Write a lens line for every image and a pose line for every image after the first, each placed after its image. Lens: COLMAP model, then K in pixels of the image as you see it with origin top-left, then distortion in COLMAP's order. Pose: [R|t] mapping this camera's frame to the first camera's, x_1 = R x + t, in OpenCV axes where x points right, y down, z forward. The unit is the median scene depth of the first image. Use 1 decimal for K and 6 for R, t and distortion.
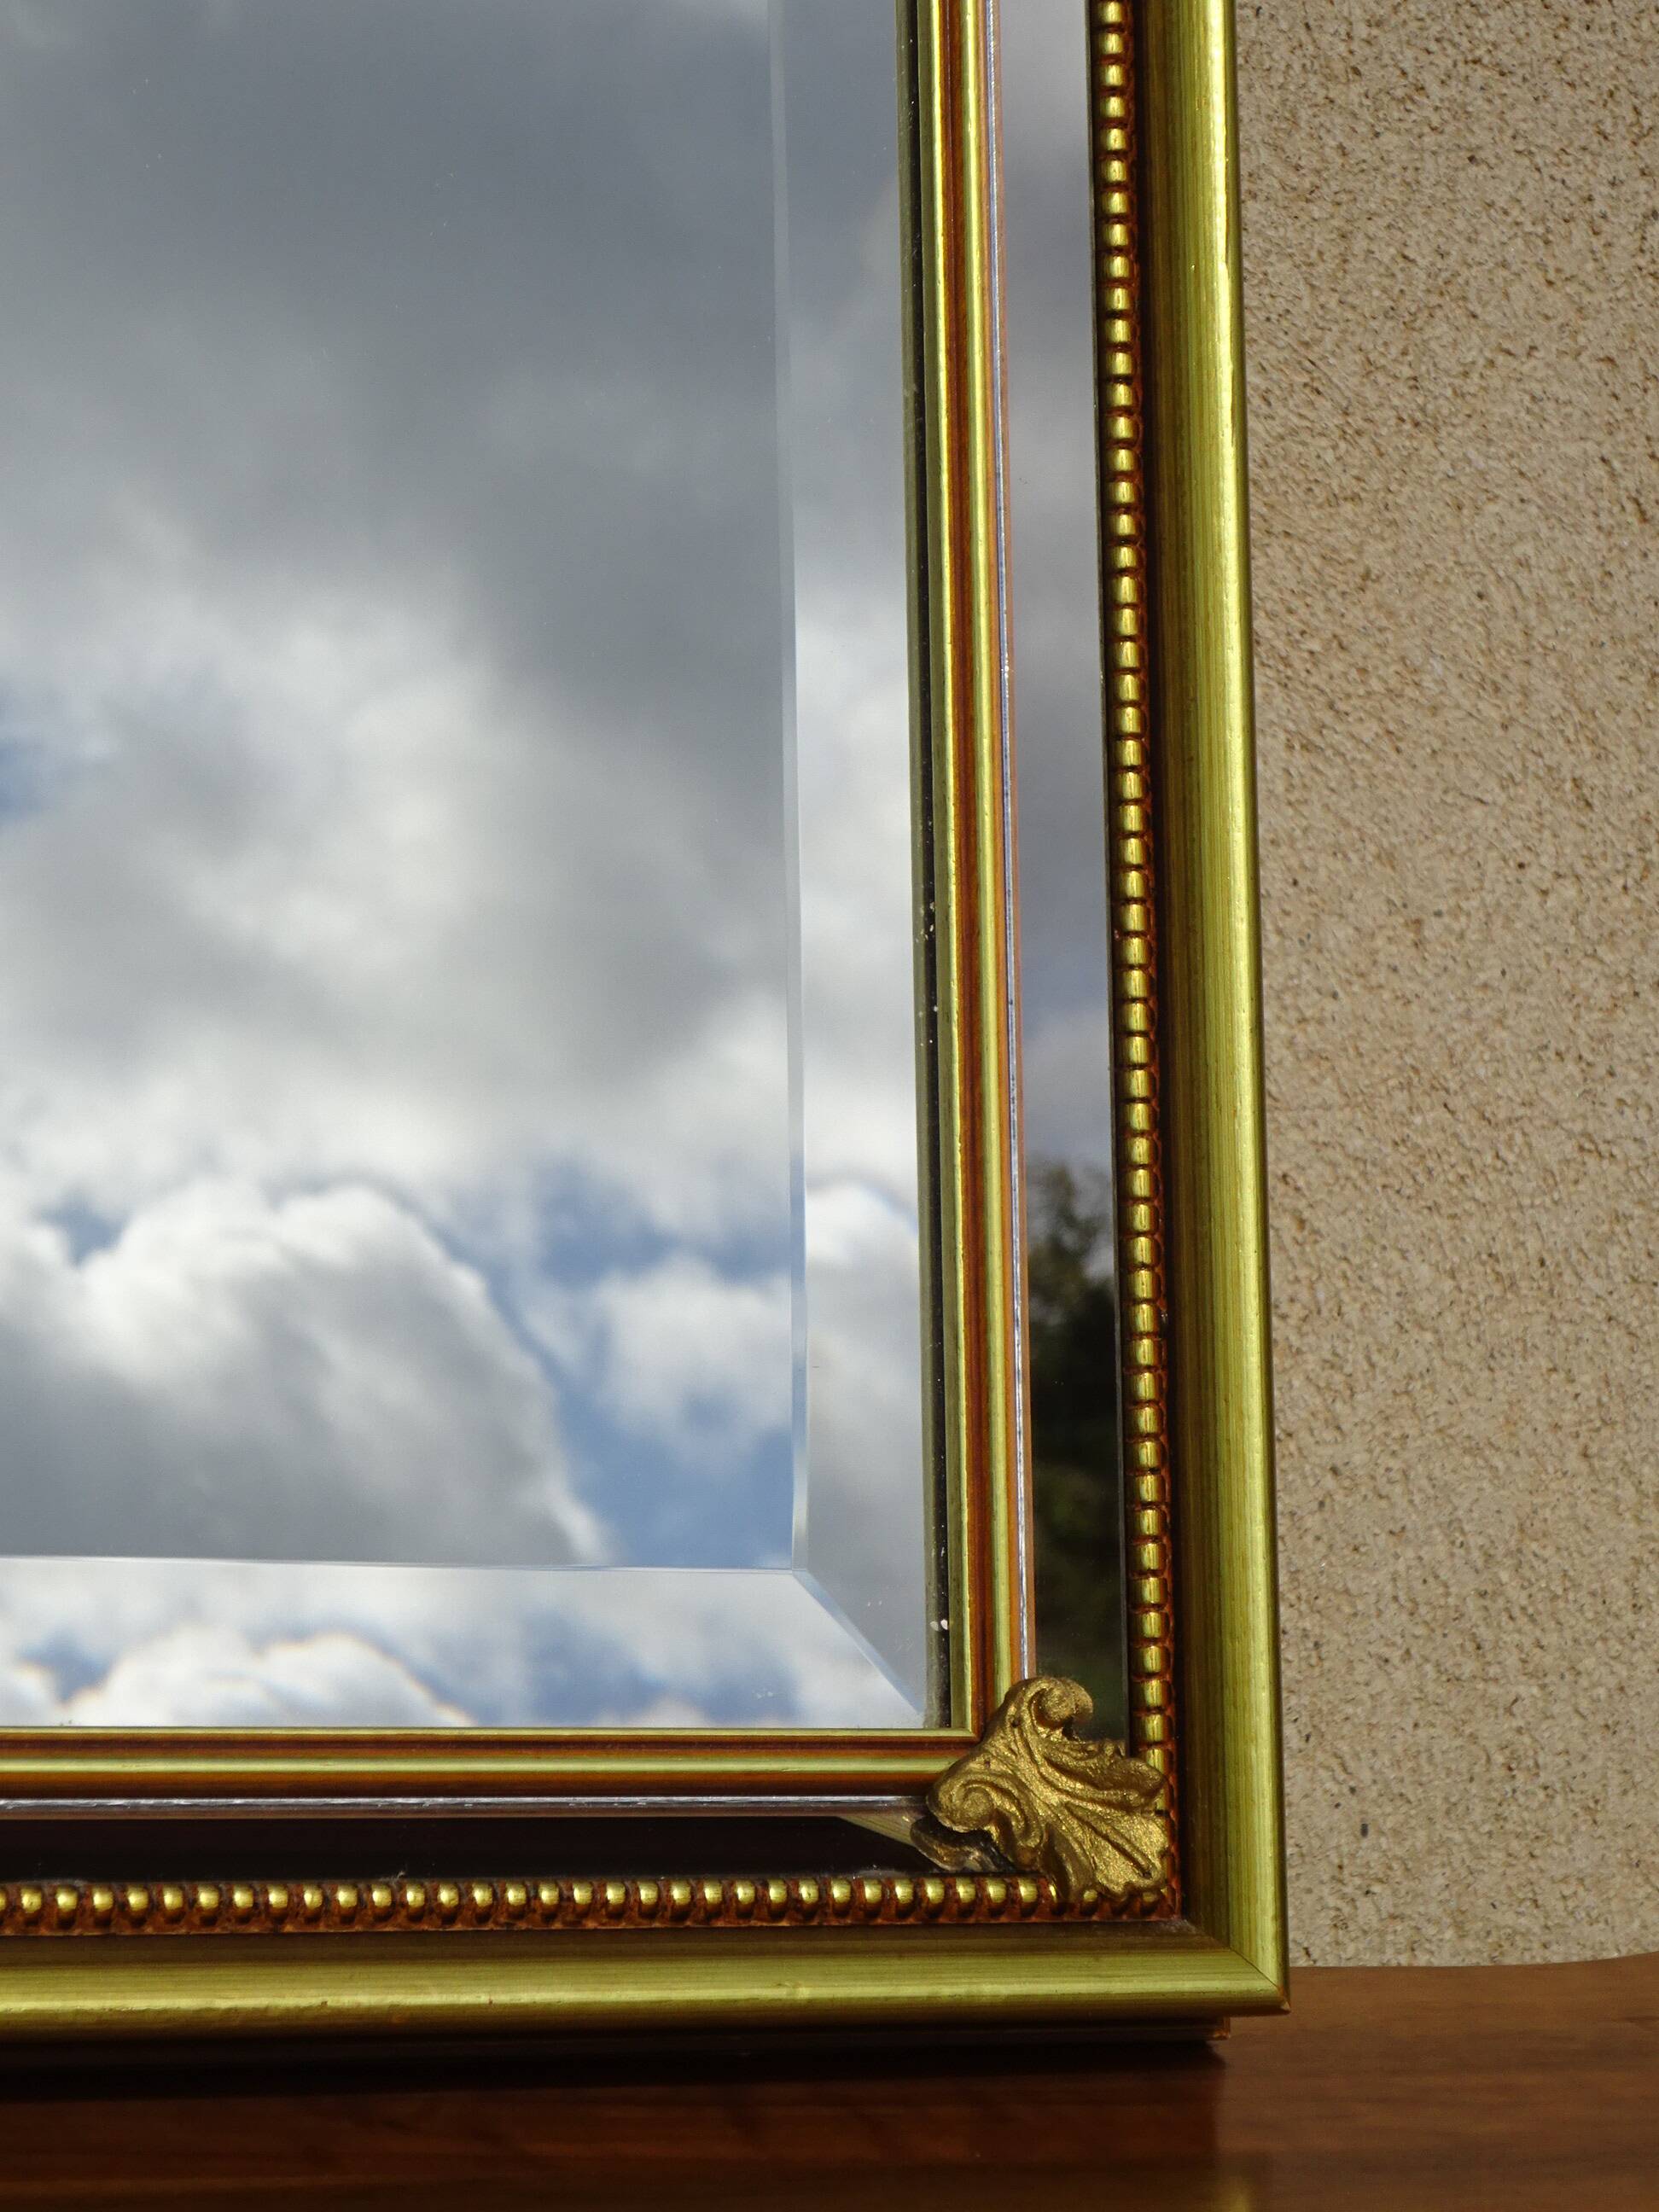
lens RADIAL K [[5810.6, 0, 754.6], [0, 5810.6, 1169.9], [0, 0, 1]] dist [0.042200, -1.603985]
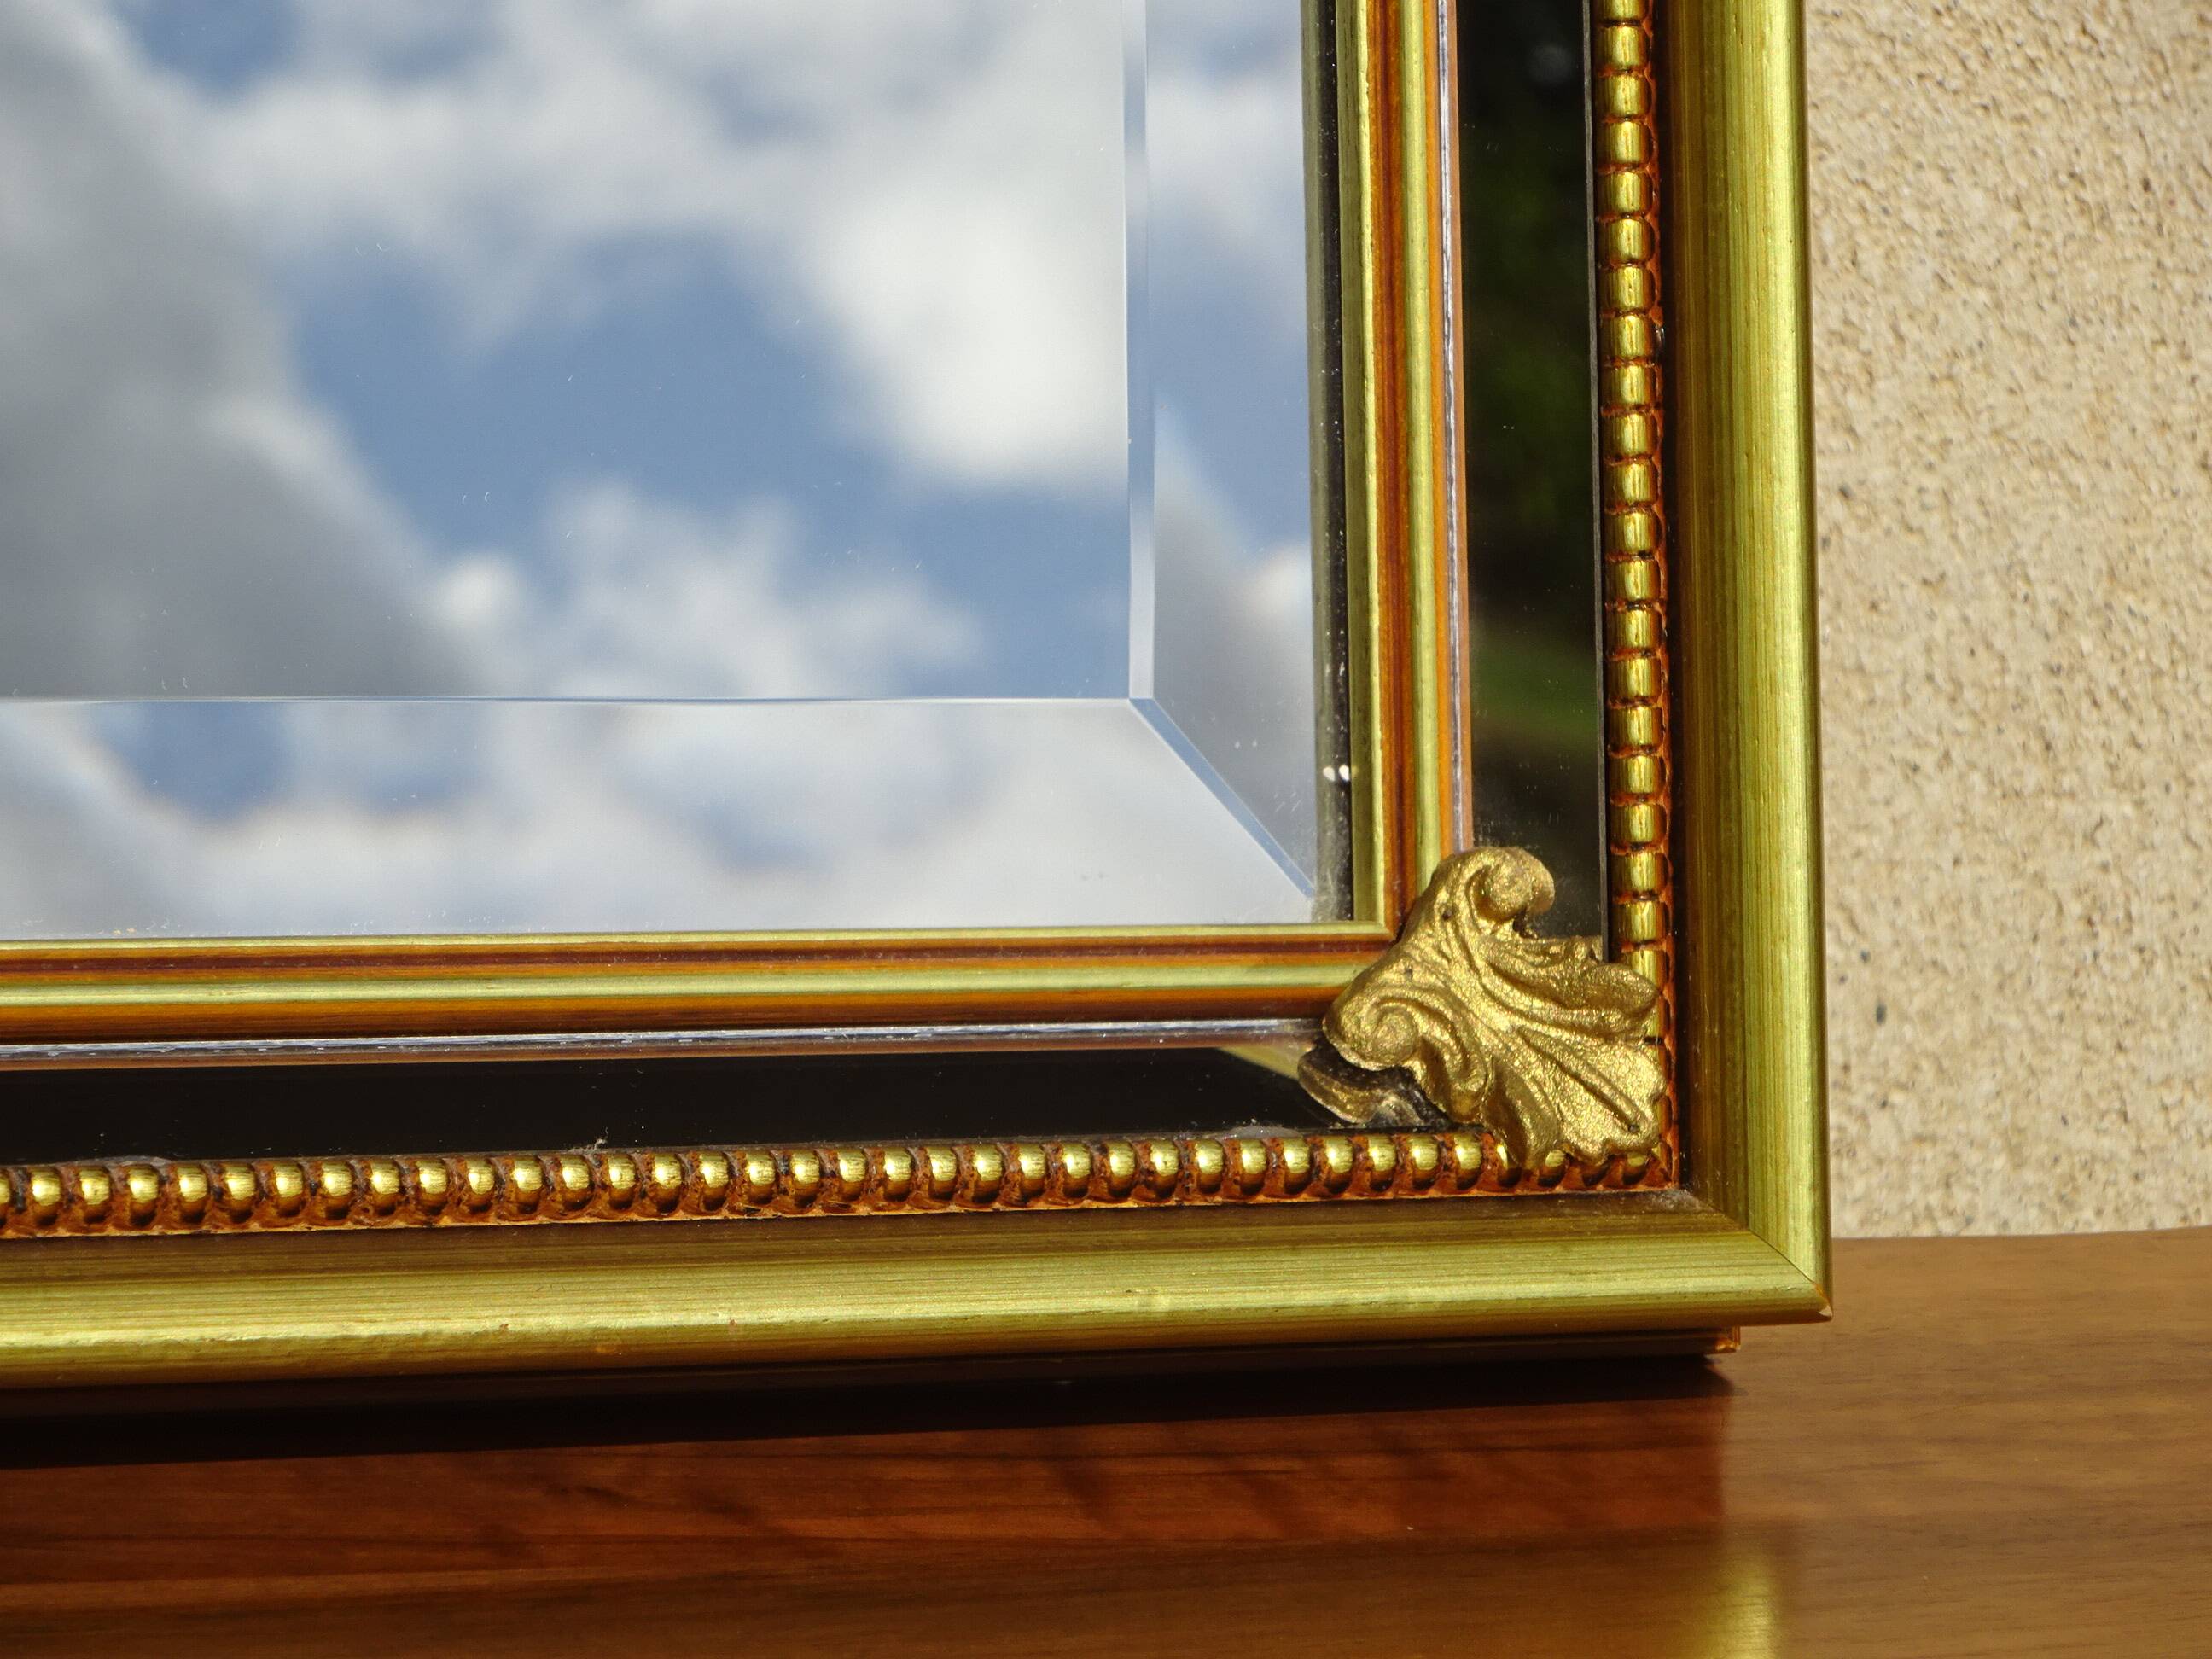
lens RADIAL K [[9516.3, 0, 1106.5], [0, 9516.3, 830.5], [0, 0, 1]] dist [-0.174443, -4.149299]
pose [[0.998988, -0.002605, 0.044898, -0.036893], [-0.002462, 0.993654, 0.112450, -0.034041], [-0.044906, -0.112447, 0.992643, -0.107603]]
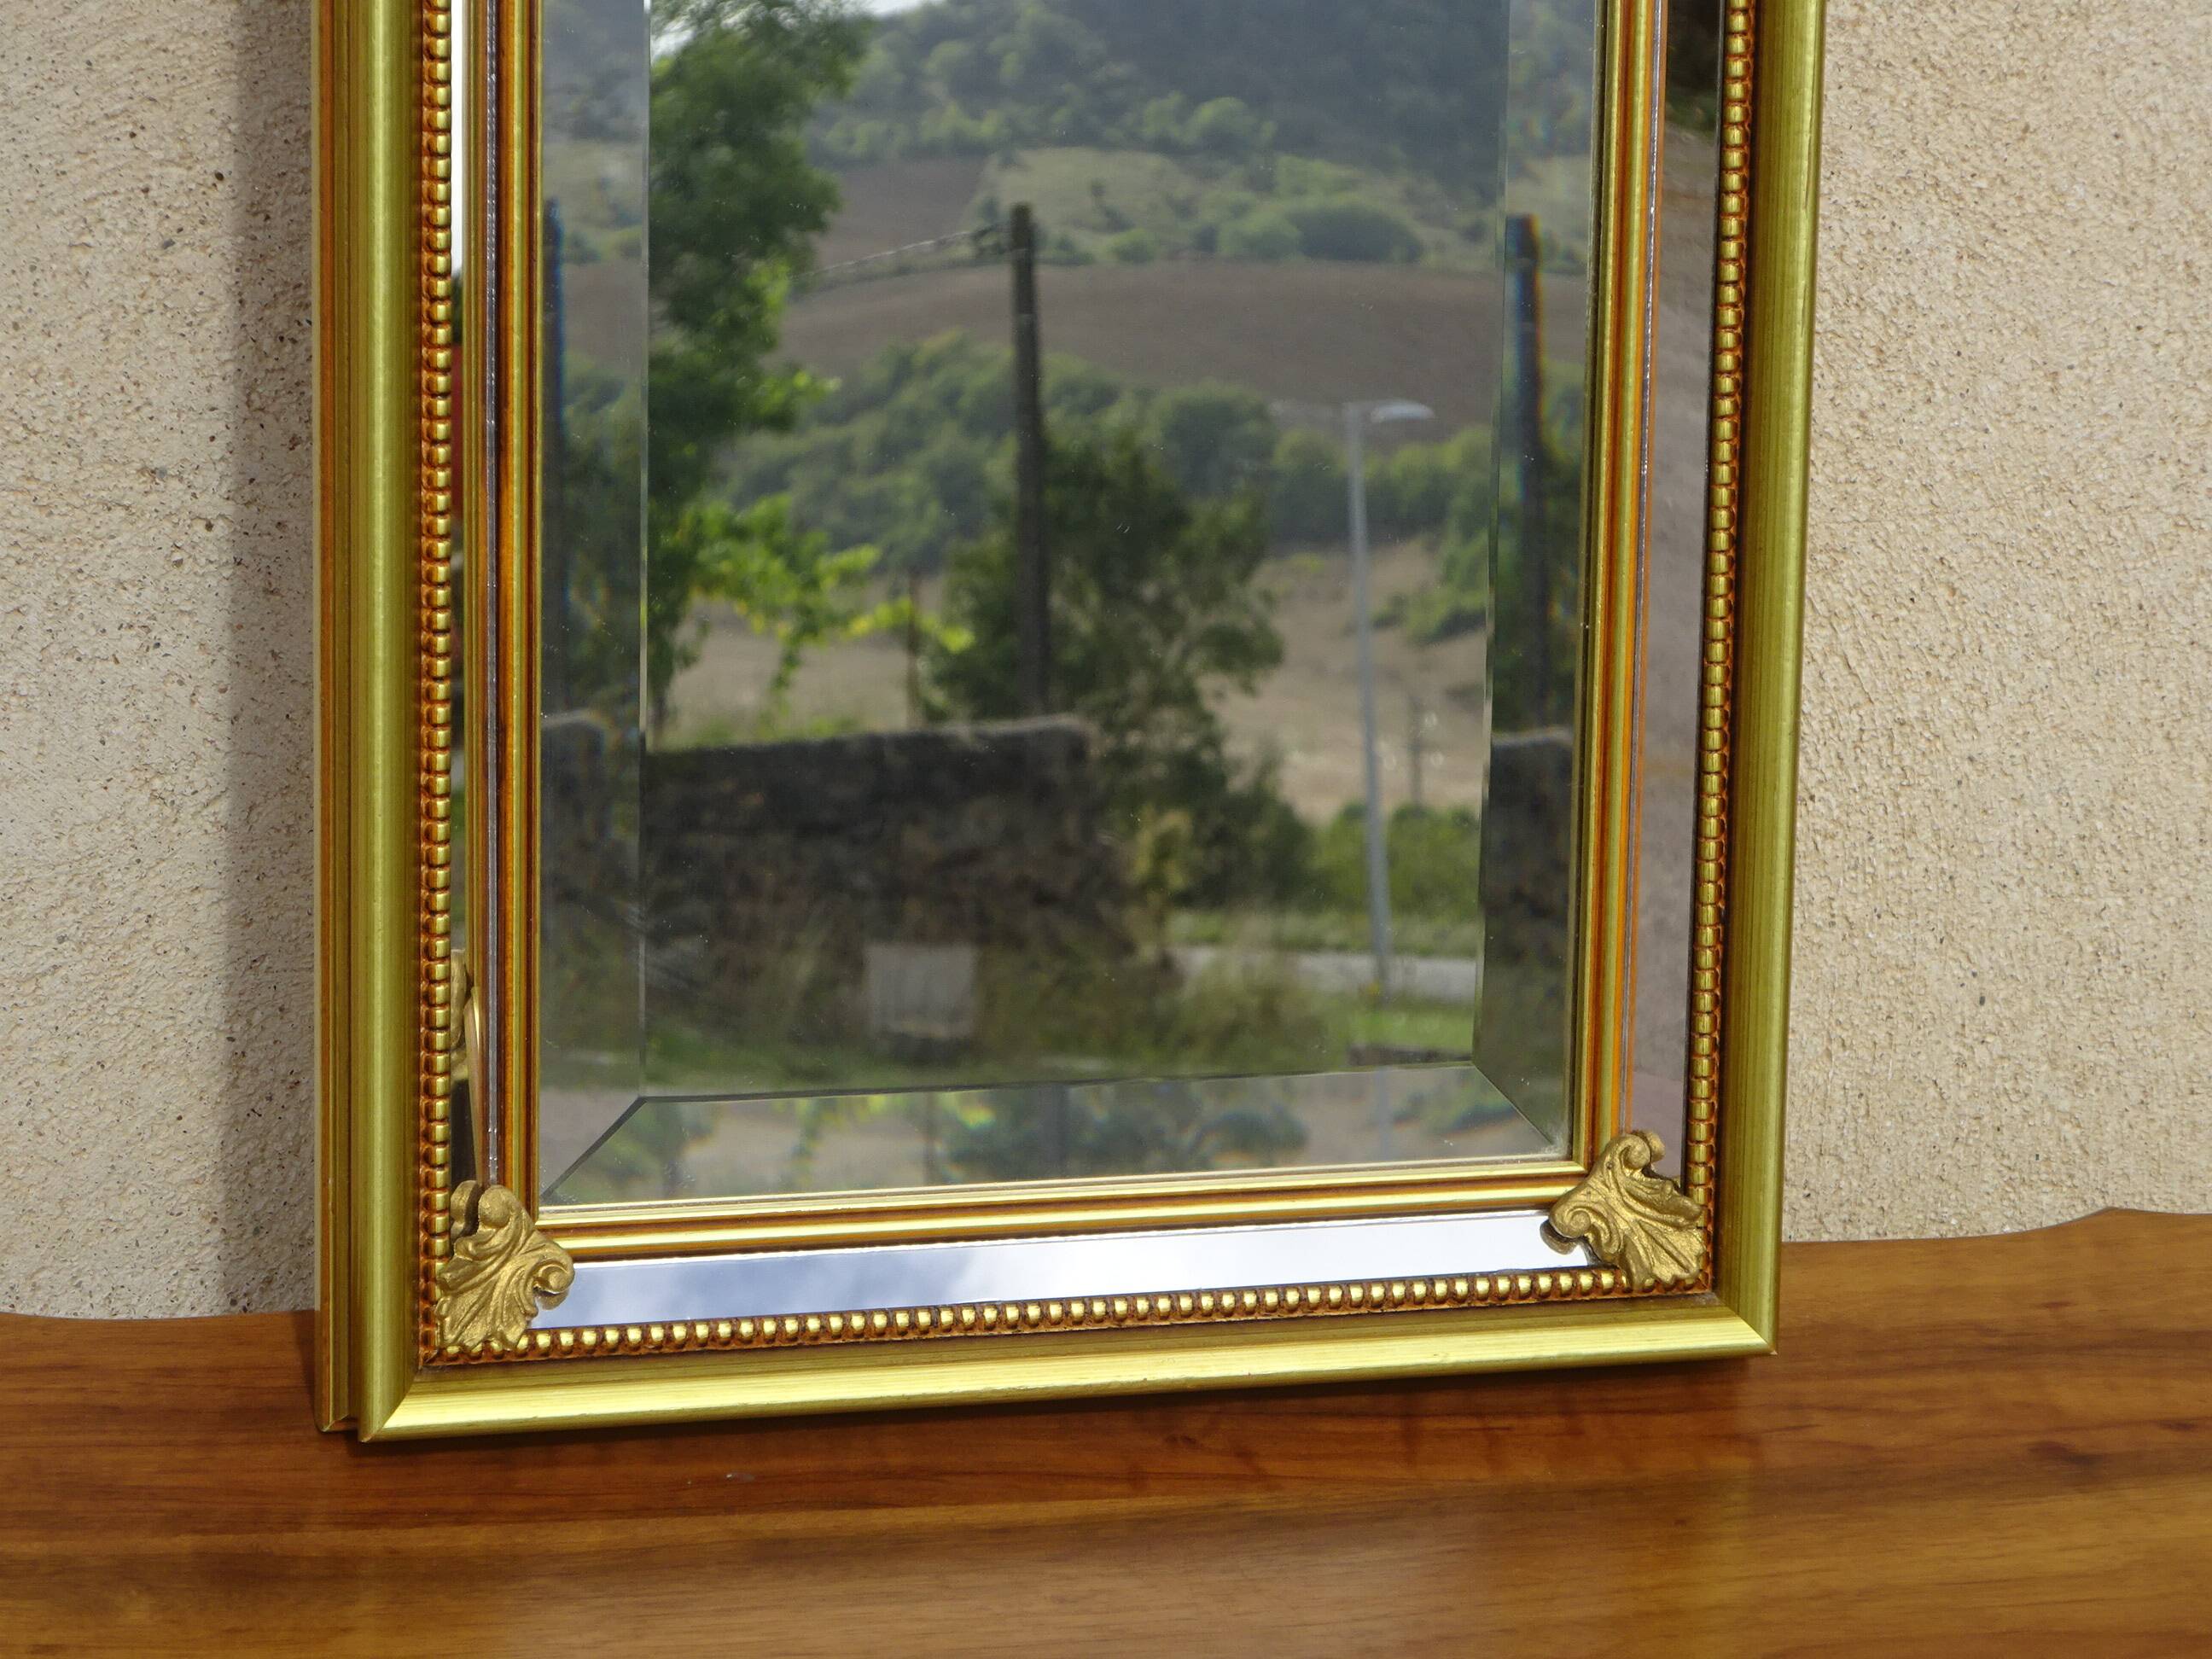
lens RADIAL K [[6435.5, 0, 1111.5], [0, 6435.5, 826.9], [0, 0, 1]] dist [0.002967, -0.597671]
pose [[0.987410, 0.059492, -0.146571, 0.123098], [-0.011889, 0.951873, 0.306263, -0.397874], [0.157738, -0.300664, 0.940596, -0.472968]]
